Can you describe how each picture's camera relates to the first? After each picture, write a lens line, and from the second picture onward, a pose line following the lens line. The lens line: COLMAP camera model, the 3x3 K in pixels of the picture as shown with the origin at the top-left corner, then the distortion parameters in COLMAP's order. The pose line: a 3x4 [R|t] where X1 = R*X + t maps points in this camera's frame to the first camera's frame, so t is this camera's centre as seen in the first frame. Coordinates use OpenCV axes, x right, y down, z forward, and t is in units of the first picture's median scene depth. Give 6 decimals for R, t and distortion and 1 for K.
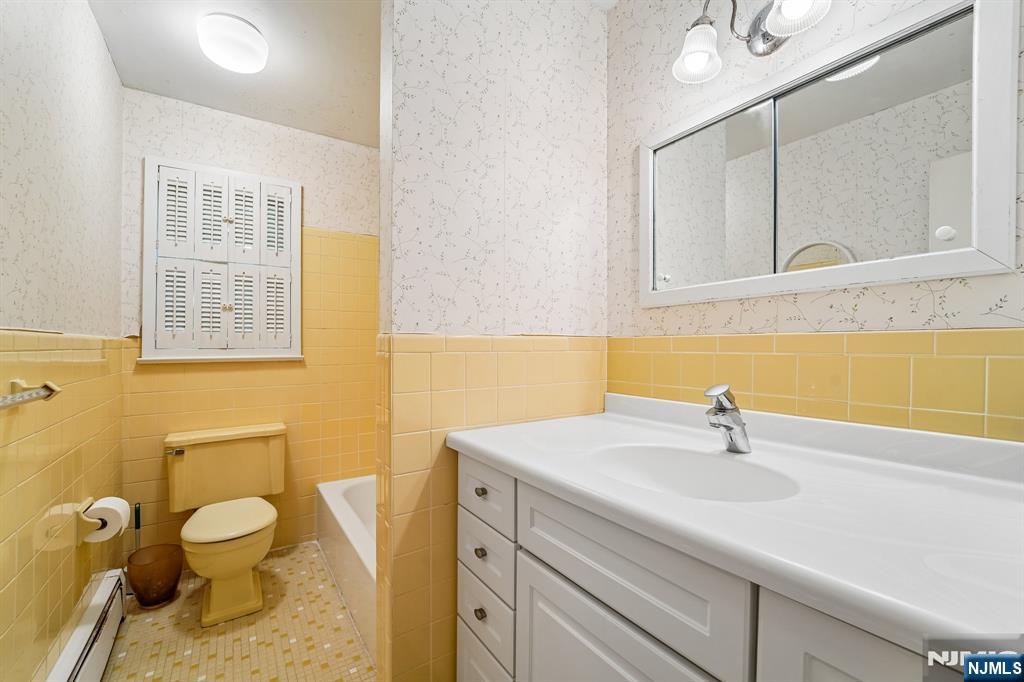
lens RADIAL K [[419.4, 0, 513.3], [0, 419.4, 345.8], [0, 0, 1]] dist [-0.019548, 0.000595]
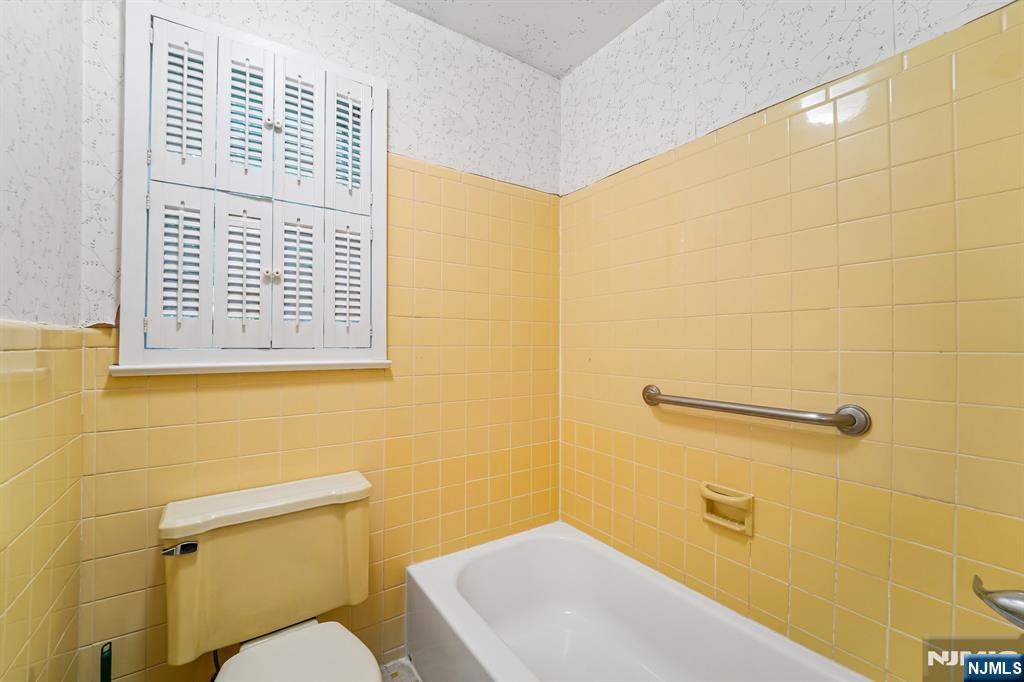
lens RADIAL K [[417.8, 0, 512.4], [0, 417.8, 347.7], [0, 0, 1]] dist [-0.023778, 0.006664]
pose [[0.999944, 0.002185, -0.010400, -0.353784], [-0.002214, 0.999994, -0.002711, 0.006386], [0.010394, 0.002734, 0.999942, 0.435957]]
